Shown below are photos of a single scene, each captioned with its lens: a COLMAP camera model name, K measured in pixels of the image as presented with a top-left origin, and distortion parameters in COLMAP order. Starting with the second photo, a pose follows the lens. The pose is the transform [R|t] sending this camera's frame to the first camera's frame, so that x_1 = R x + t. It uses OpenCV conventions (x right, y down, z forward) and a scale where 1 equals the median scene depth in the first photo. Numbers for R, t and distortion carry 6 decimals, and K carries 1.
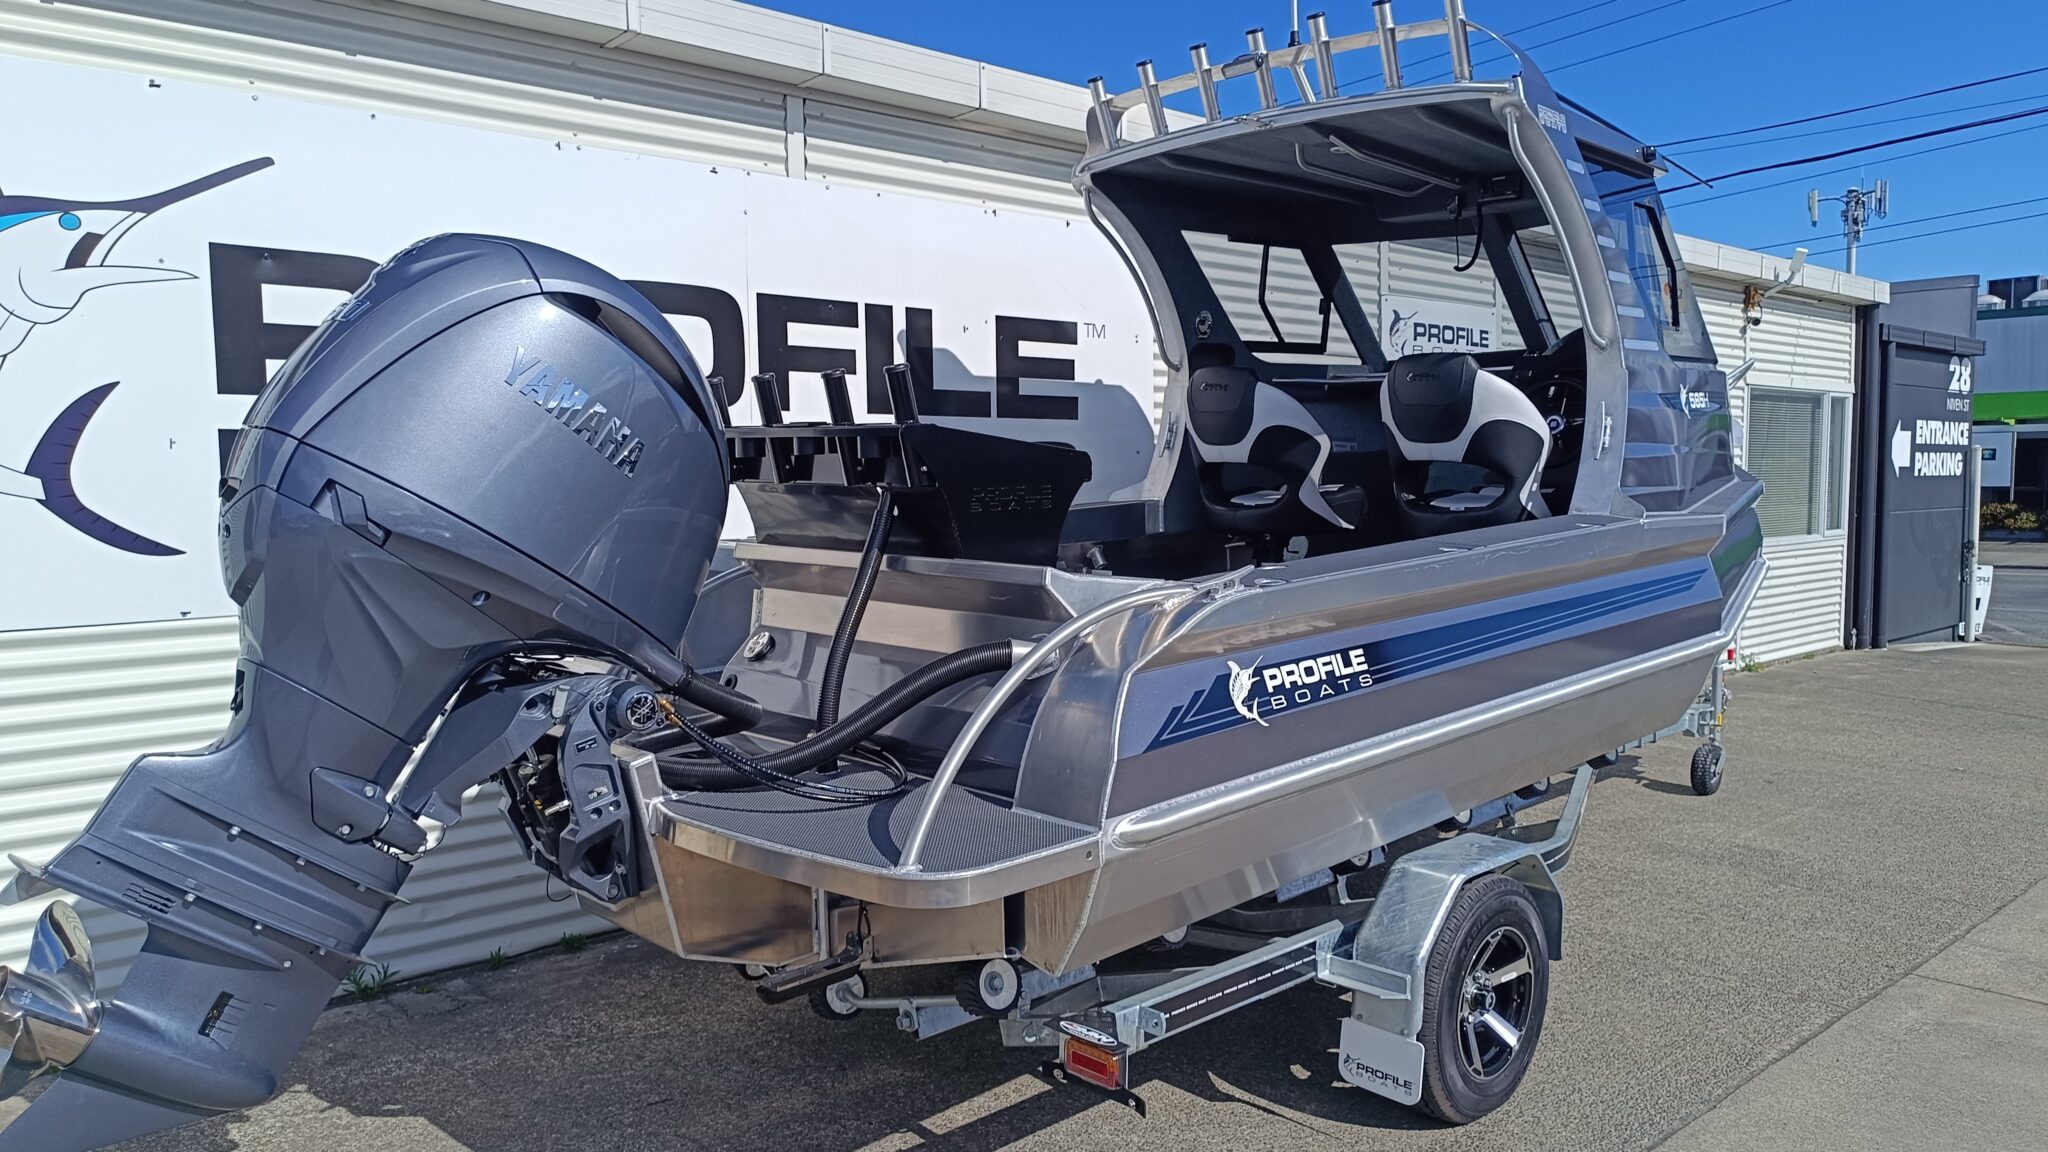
lens RADIAL K [[1410.3, 0, 1035.0], [0, 1410.3, 576.8], [0, 0, 1]] dist [0.013434, 0.001277]
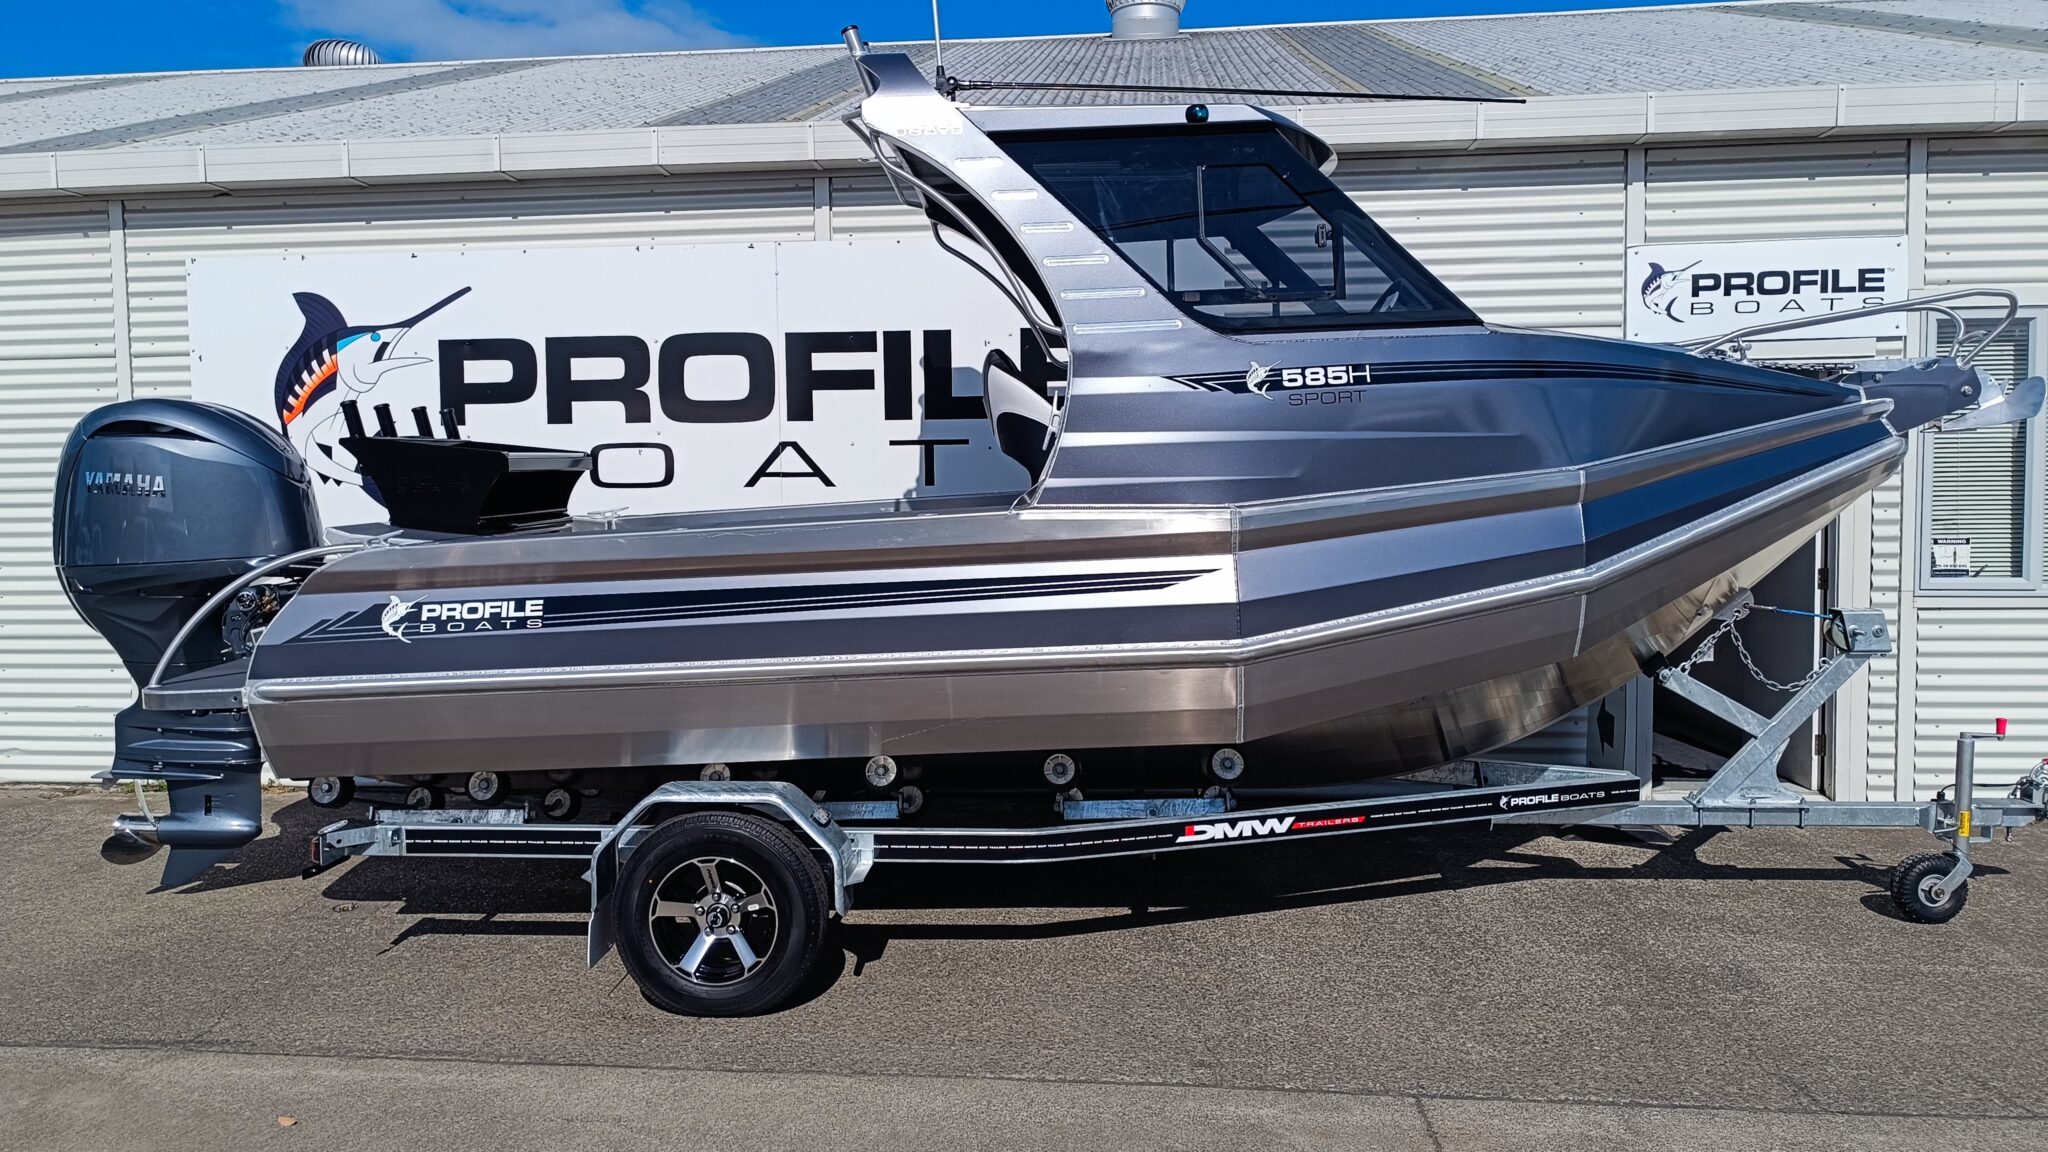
lens RADIAL K [[1384.3, 0, 1013.3], [0, 1384.3, 573.2], [0, 0, 1]] dist [0.025762, 0.000629]
pose [[0.676442, 0.047701, -0.734950, 0.934667], [-0.047667, 0.998644, 0.020944, -0.013610], [0.734952, 0.020865, 0.677798, 0.285595]]
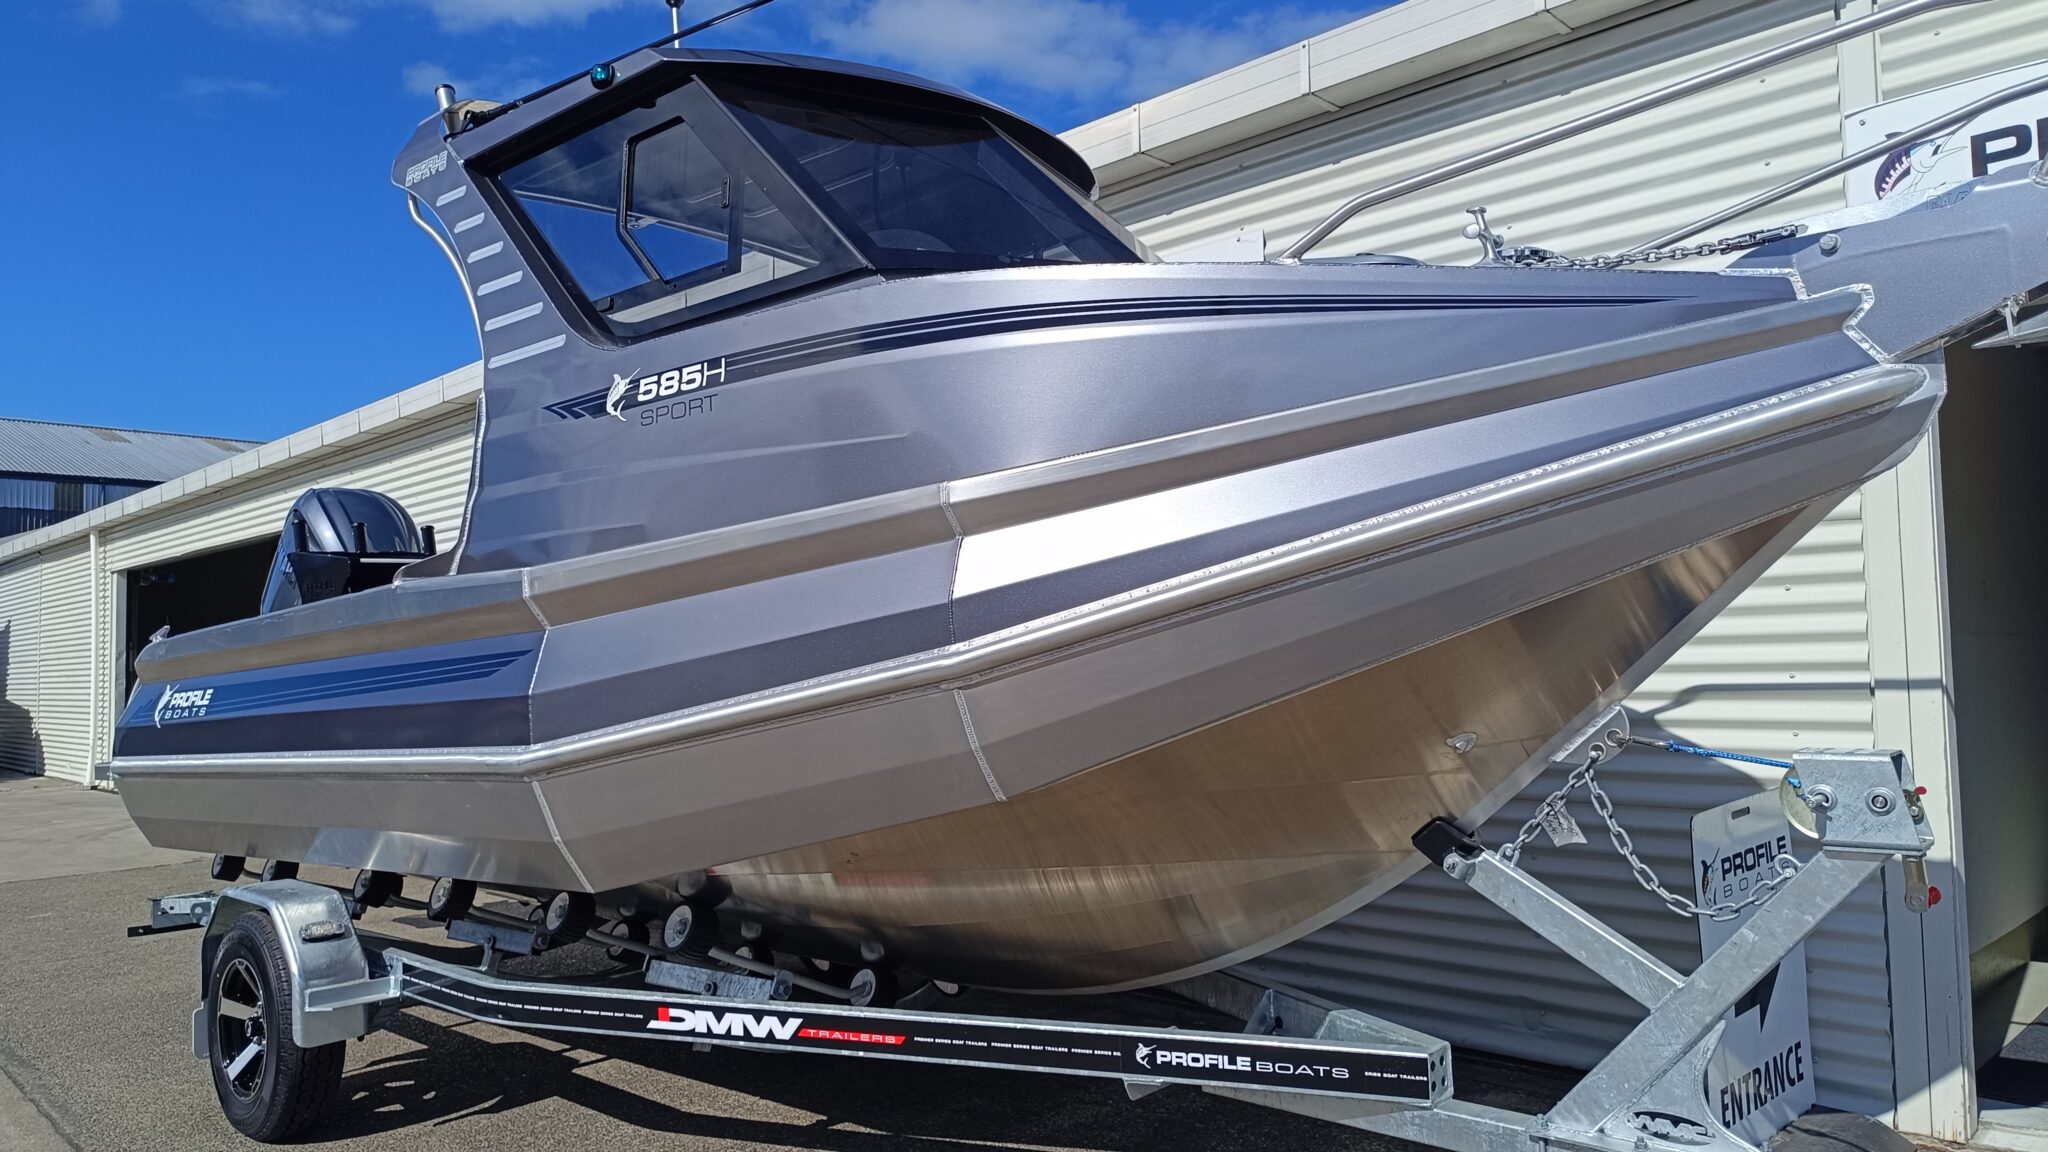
lens RADIAL K [[1410.3, 0, 1035.0], [0, 1410.3, 576.8], [0, 0, 1]] dist [0.013434, 0.001277]
pose [[0.062998, -0.052748, -0.996619, 1.052300], [-0.050428, 0.997159, -0.055964, -0.013007], [0.996739, 0.053783, 0.060159, 1.091476]]
